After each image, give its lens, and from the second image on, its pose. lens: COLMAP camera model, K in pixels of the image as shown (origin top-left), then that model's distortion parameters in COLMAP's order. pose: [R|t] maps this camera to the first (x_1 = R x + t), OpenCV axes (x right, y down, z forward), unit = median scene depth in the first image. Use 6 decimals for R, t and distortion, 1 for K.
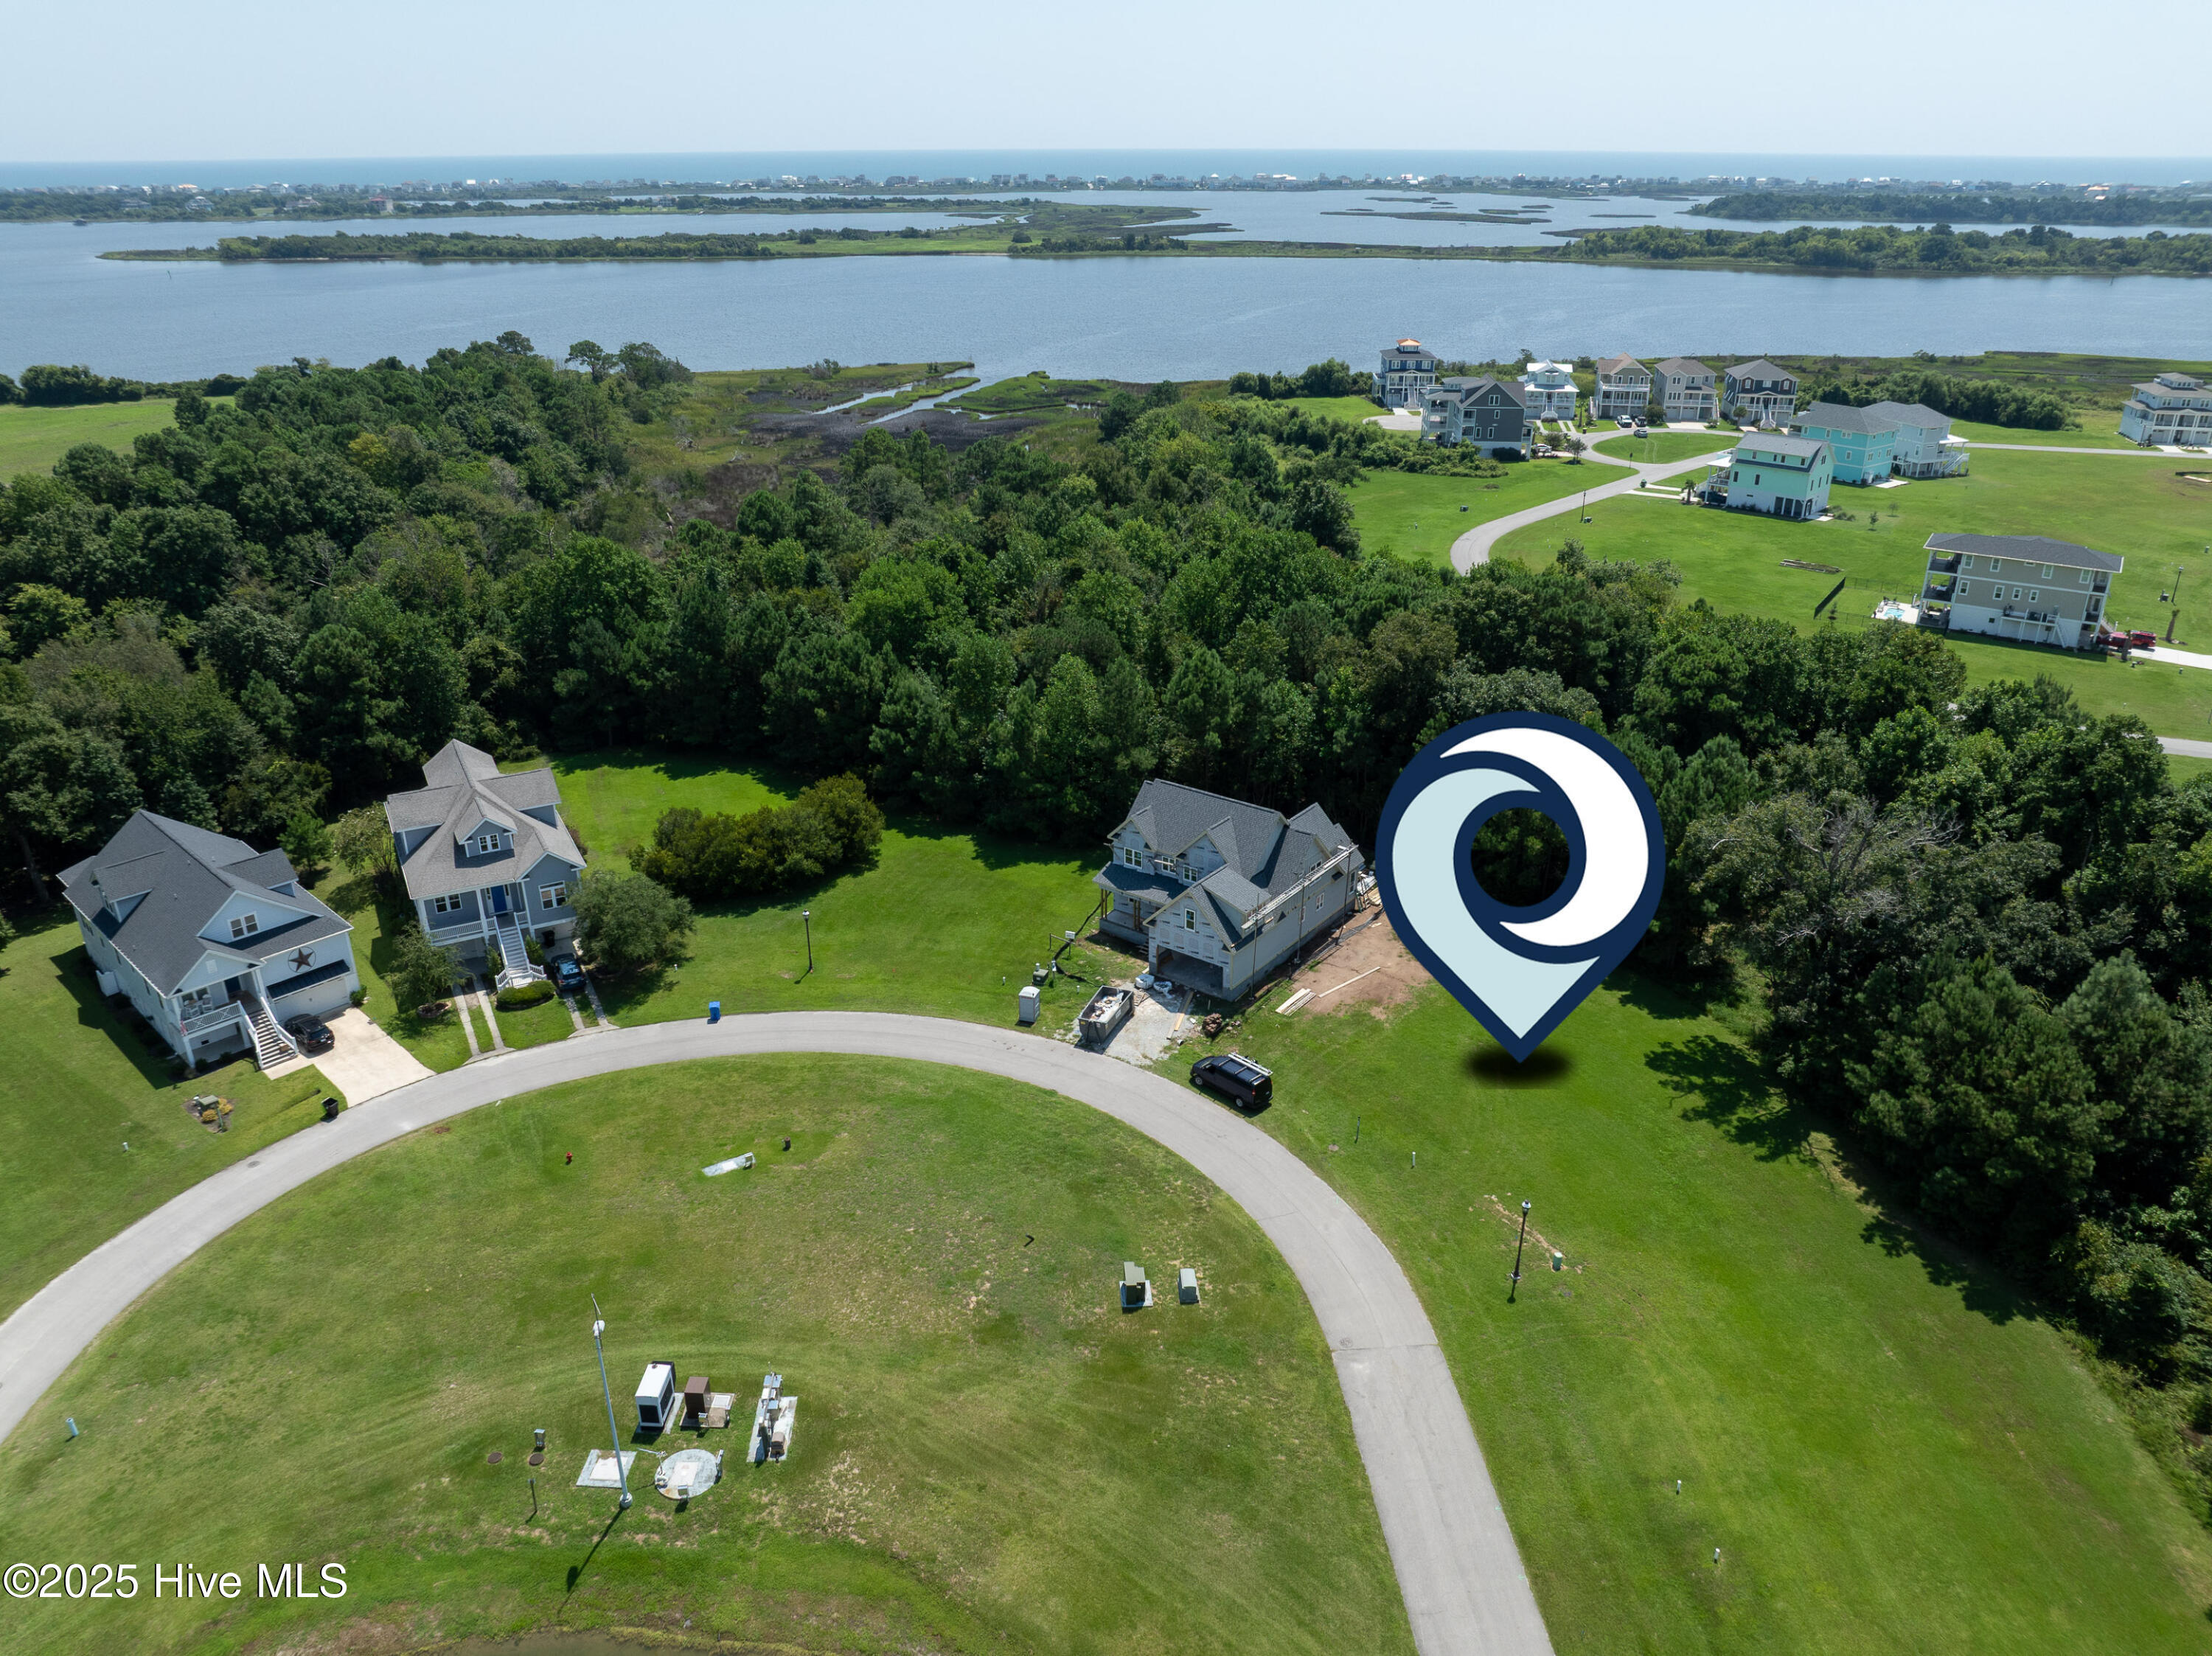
lens RADIAL K [[1554.2, 0, 1107.6], [0, 1554.2, 840.5], [0, 0, 1]] dist [-0.042087, 0.010078]
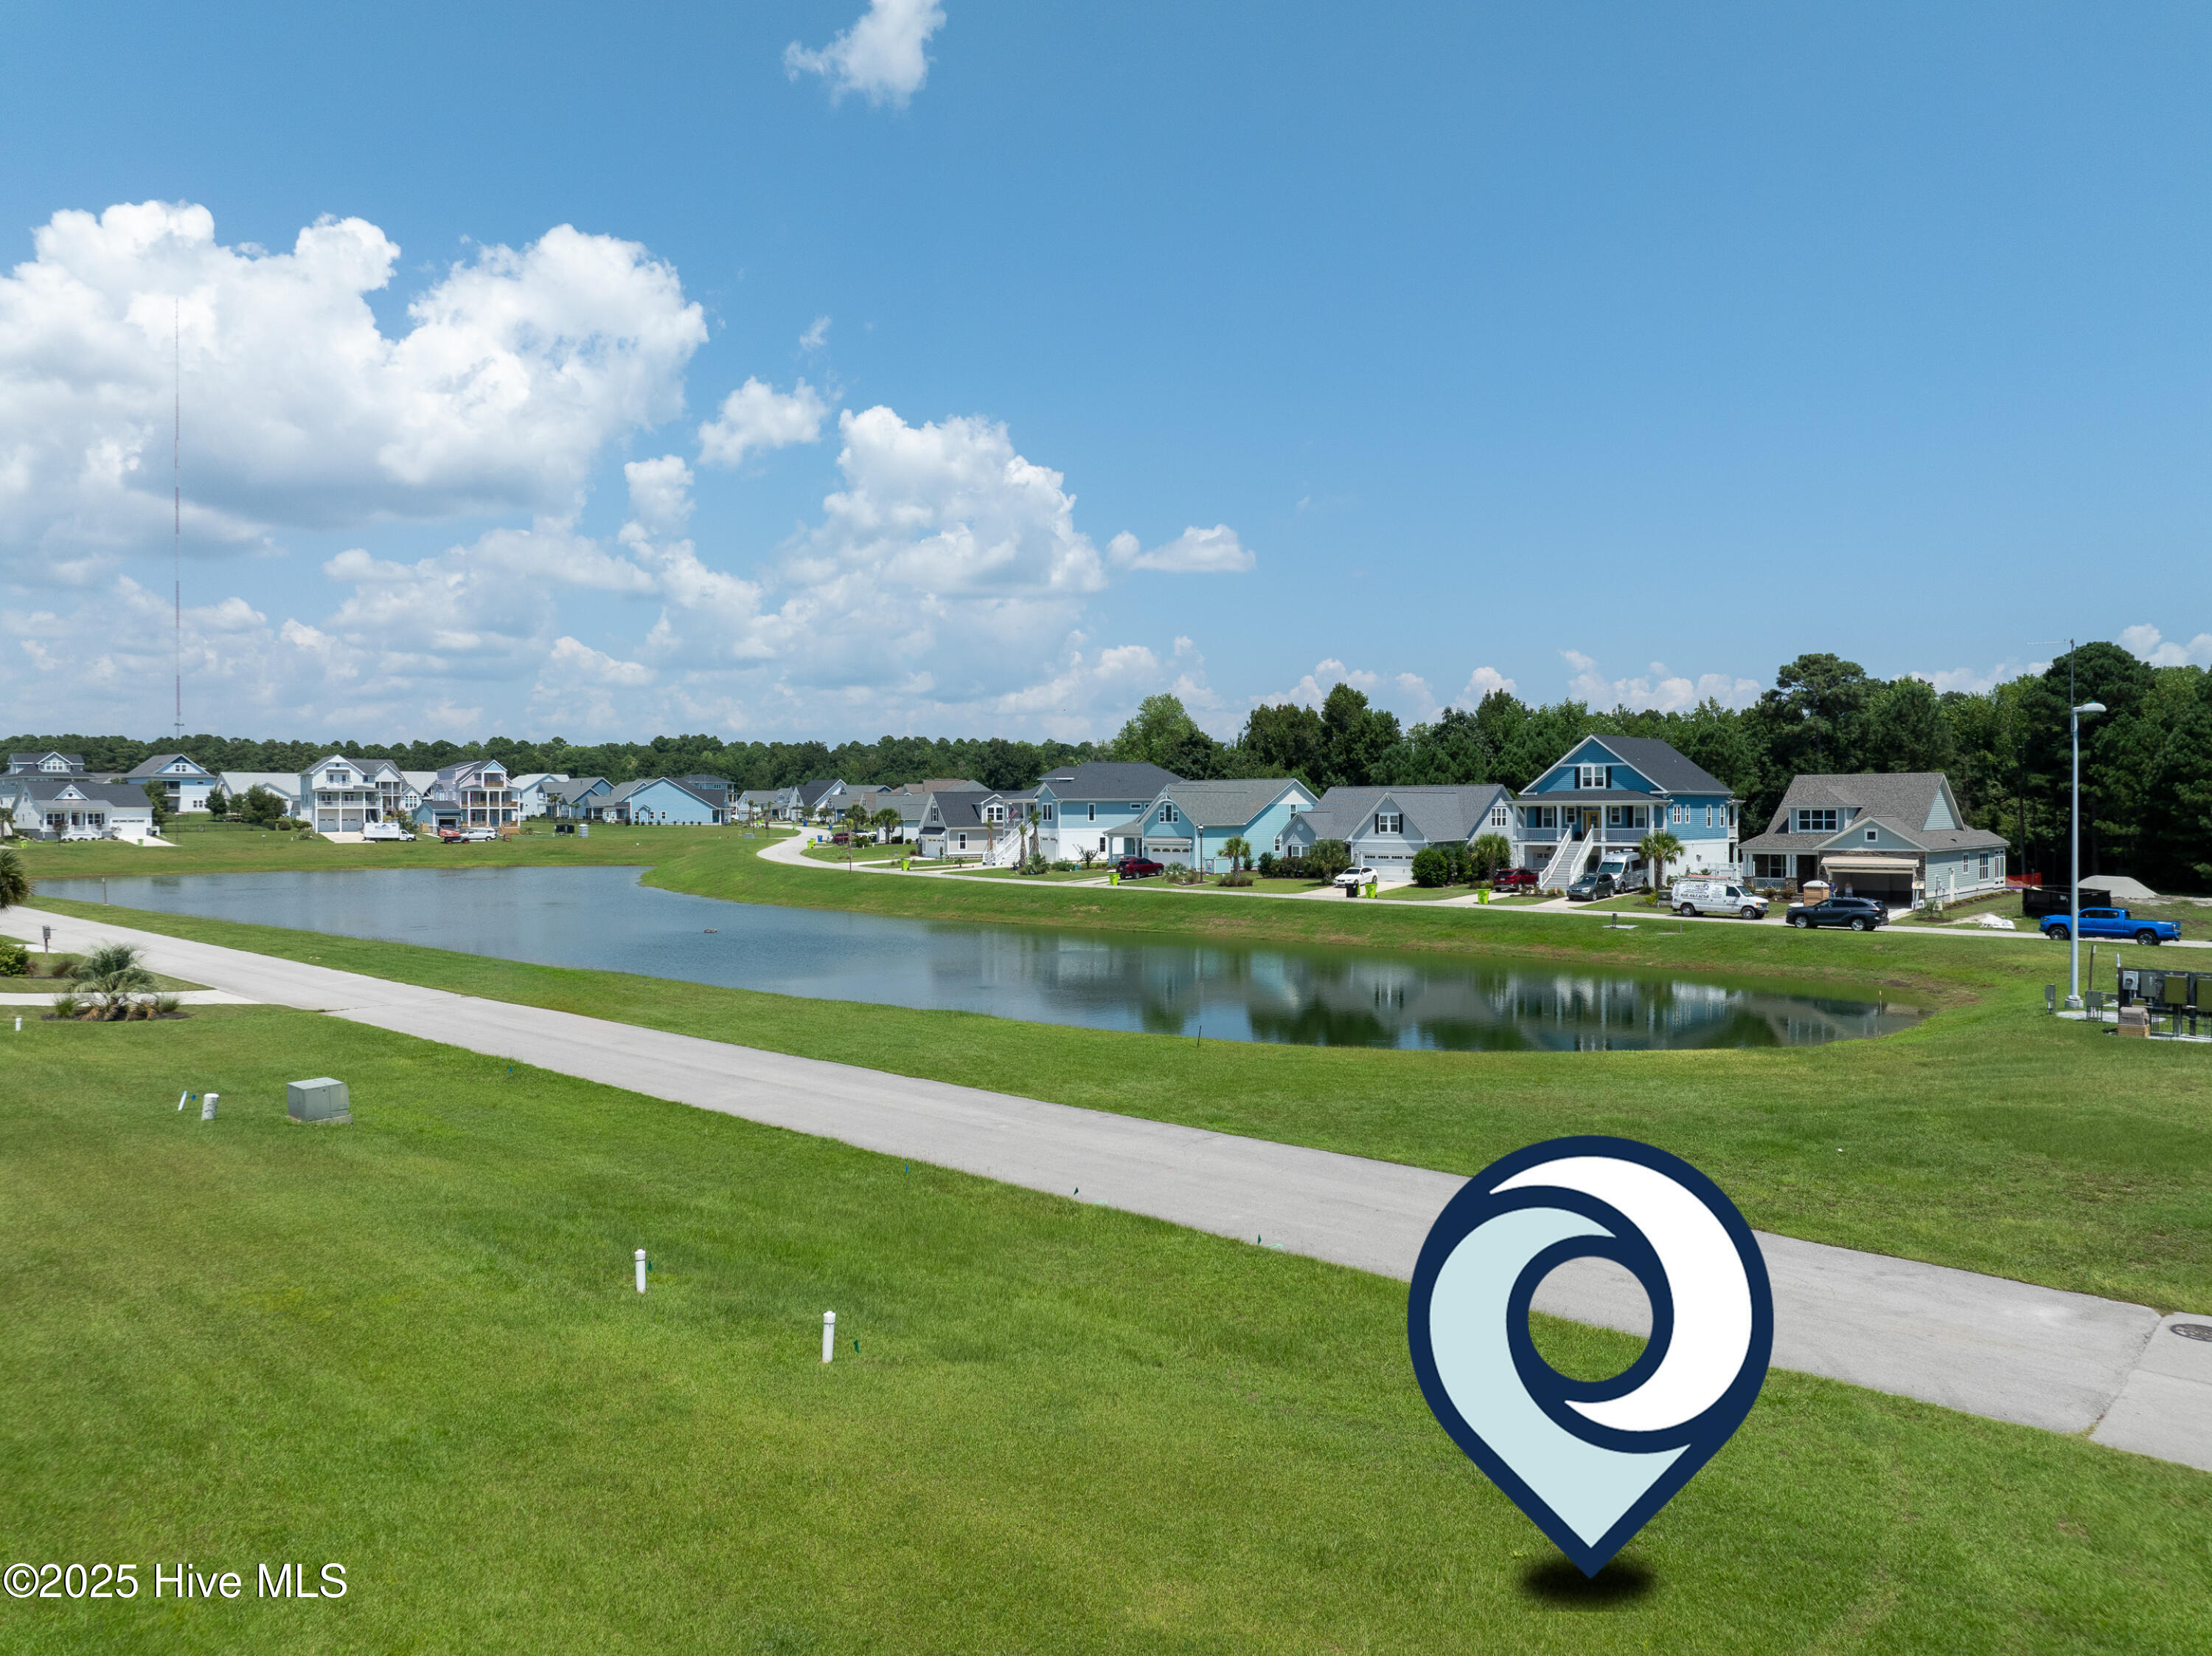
lens RADIAL K [[1554.2, 0, 1108.2], [0, 1554.2, 822.3], [0, 0, 1]] dist [-0.042087, 0.010078]
pose [[-0.731485, 0.011756, -0.681756, 0.282824], [-0.274103, 0.910436, 0.309796, 0.141315], [0.624337, 0.413482, -0.662748, 0.644416]]
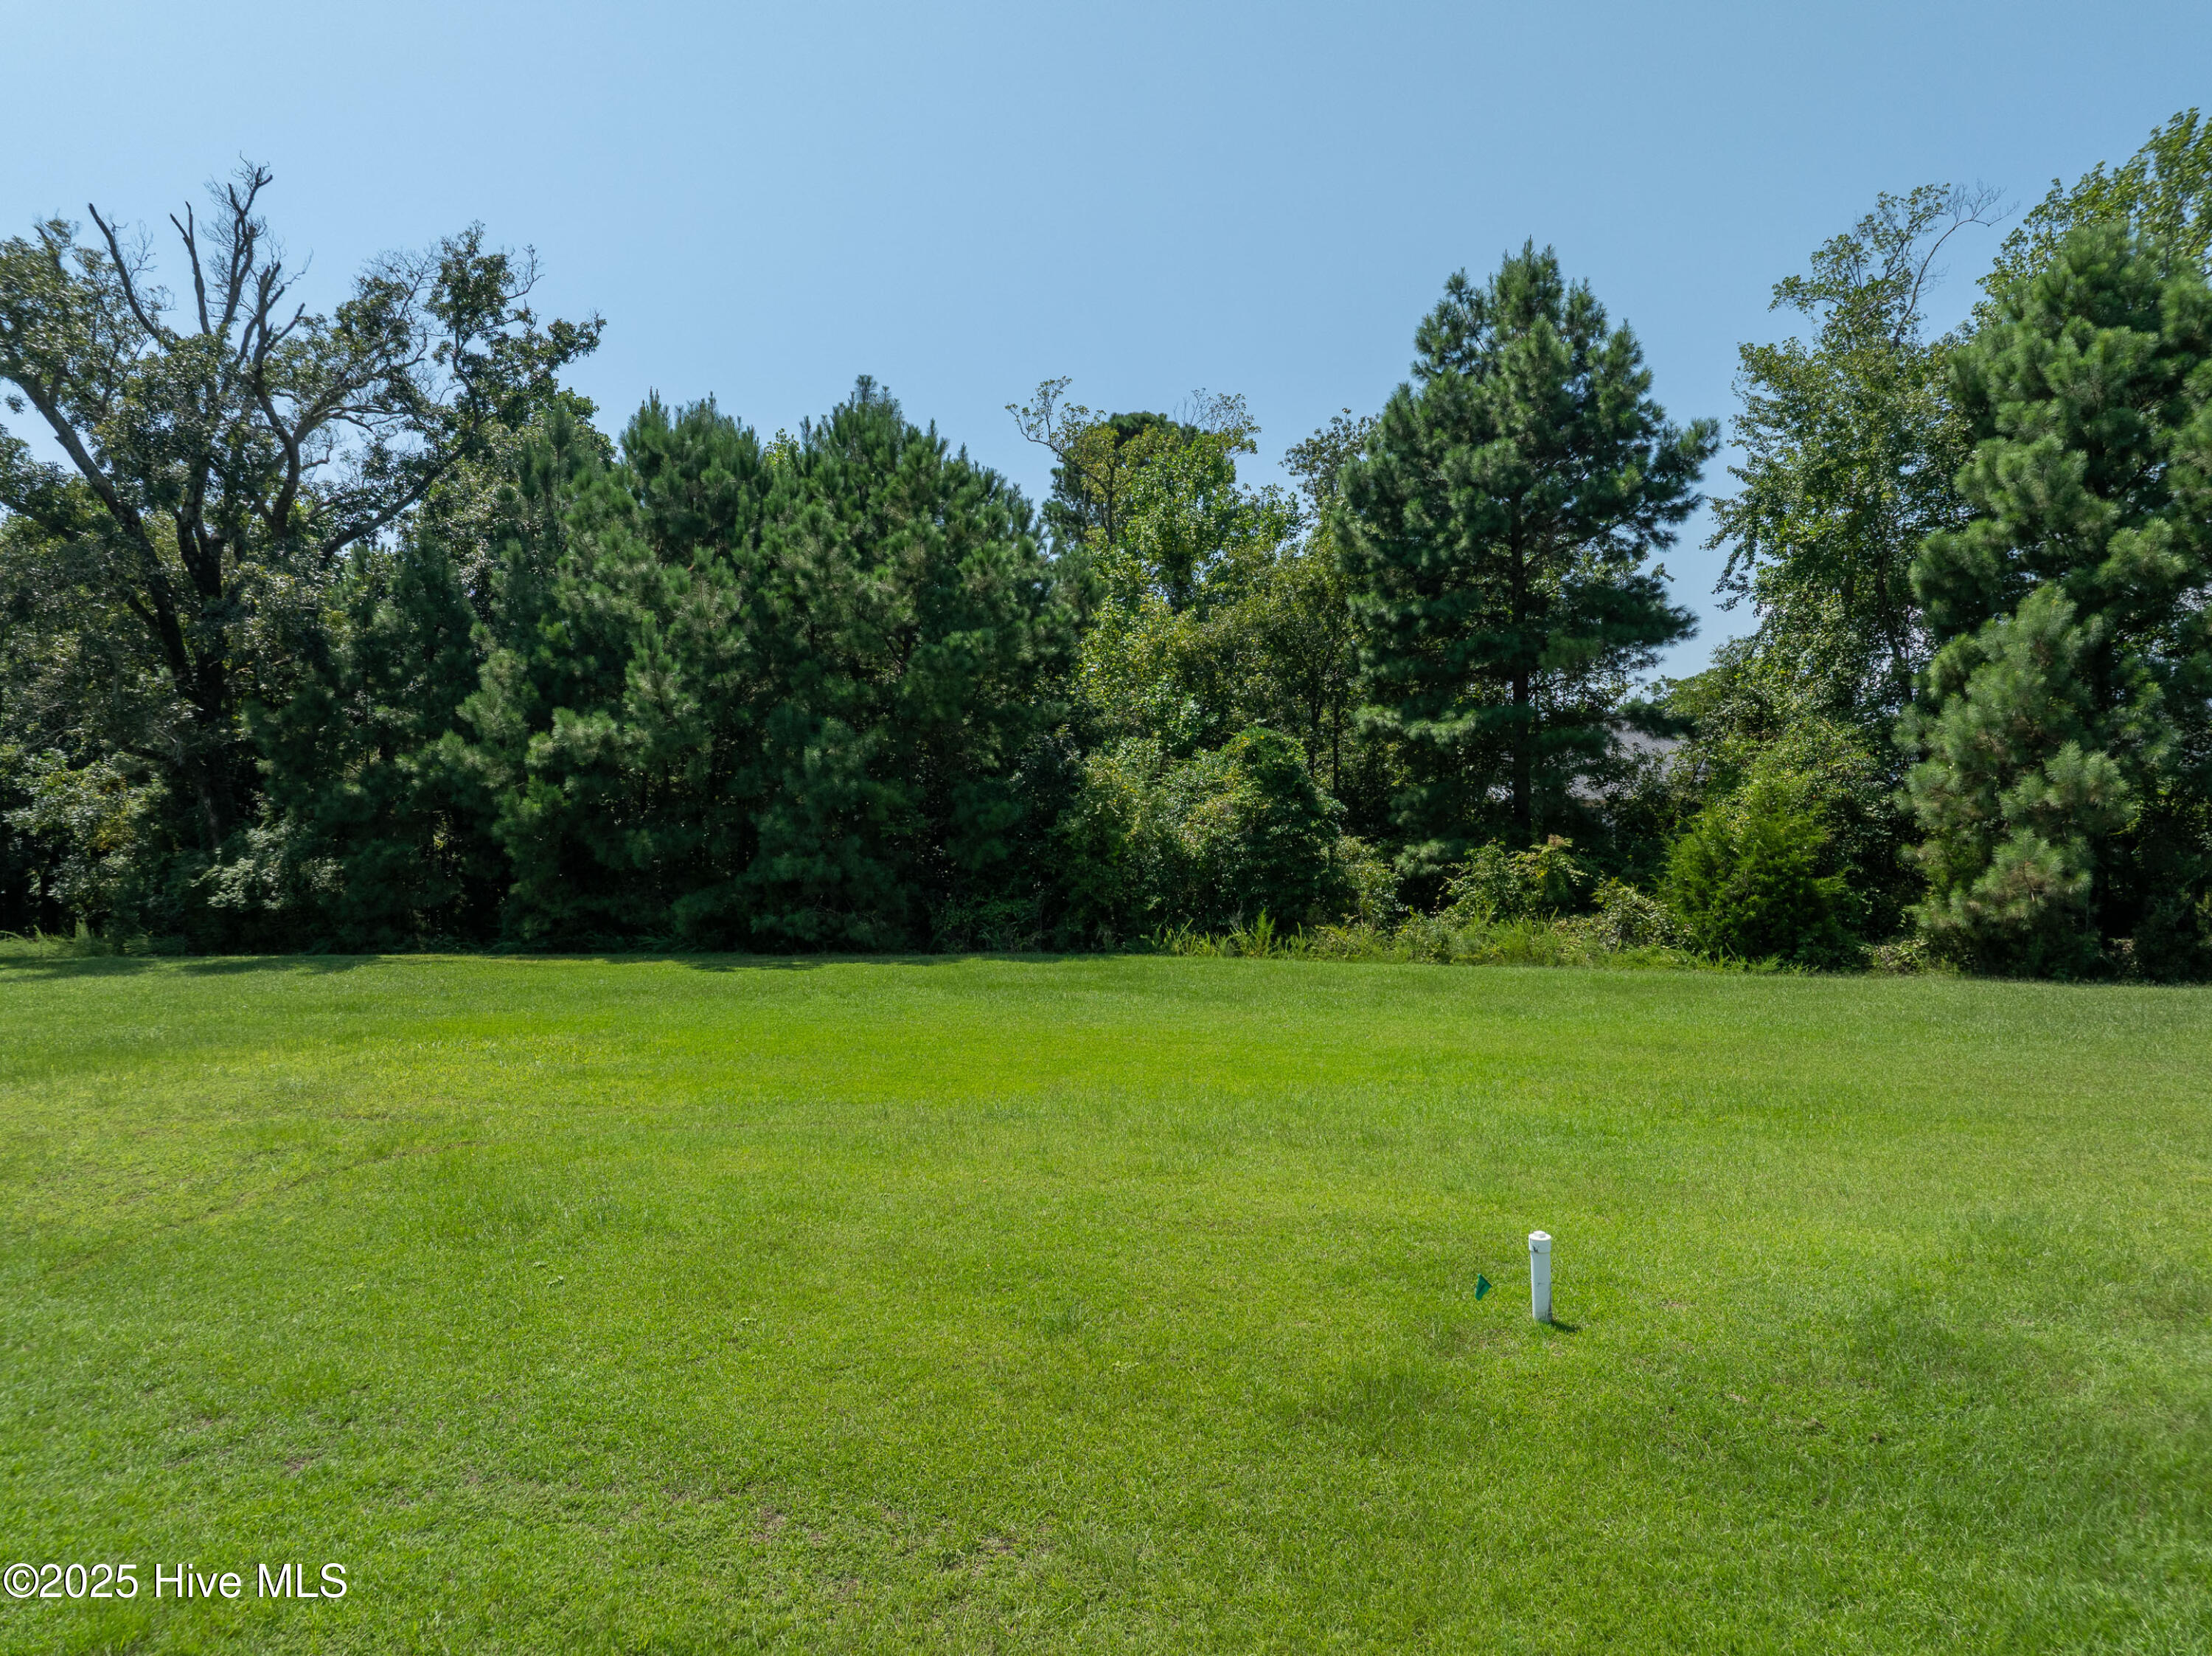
lens RADIAL K [[1554.2, 0, 1104.7], [0, 1554.2, 832.7], [0, 0, 1]] dist [-0.042087, 0.010078]
pose [[0.360884, -0.008331, 0.932574, 0.127847], [0.391321, 0.909027, -0.143312, 0.216168], [-0.846540, 0.416655, 0.331313, 0.539048]]
